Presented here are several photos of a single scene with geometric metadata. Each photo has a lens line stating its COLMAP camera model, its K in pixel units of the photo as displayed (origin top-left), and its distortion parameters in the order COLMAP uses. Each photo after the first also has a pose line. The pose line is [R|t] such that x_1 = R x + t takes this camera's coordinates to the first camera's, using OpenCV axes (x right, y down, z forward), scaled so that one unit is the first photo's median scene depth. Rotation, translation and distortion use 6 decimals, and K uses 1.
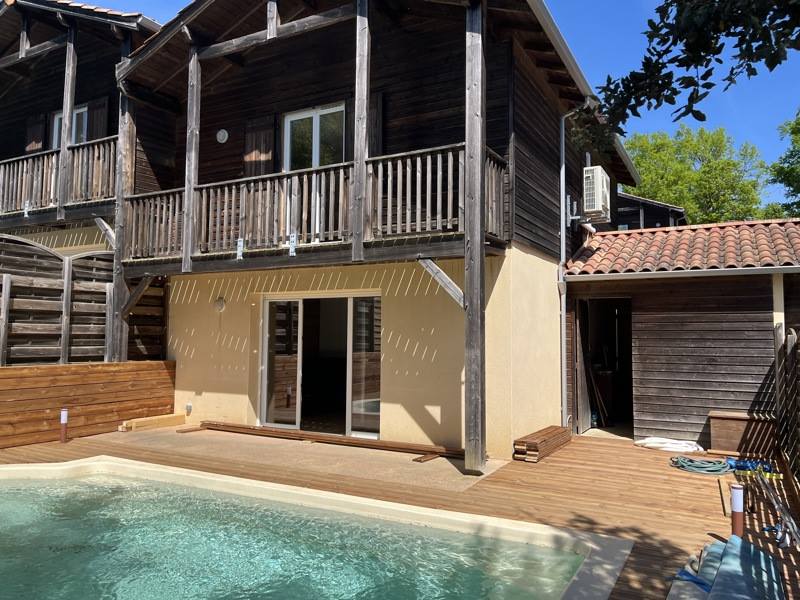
lens RADIAL K [[604.1, 0, 395.4], [0, 604.1, 298.3], [0, 0, 1]] dist [0.061655, -0.081829]
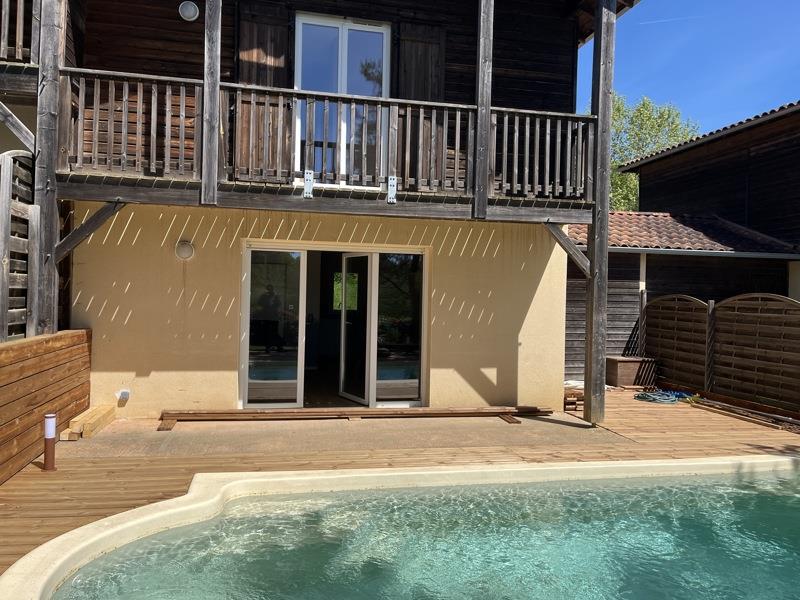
lens RADIAL K [[604.1, 0, 395.4], [0, 604.1, 298.3], [0, 0, 1]] dist [0.061655, -0.081829]
pose [[0.753729, 0.005117, 0.657165, -0.638041], [-0.057892, 0.996599, 0.058639, 0.011027], [-0.654630, -0.082243, 0.751462, 0.316662]]
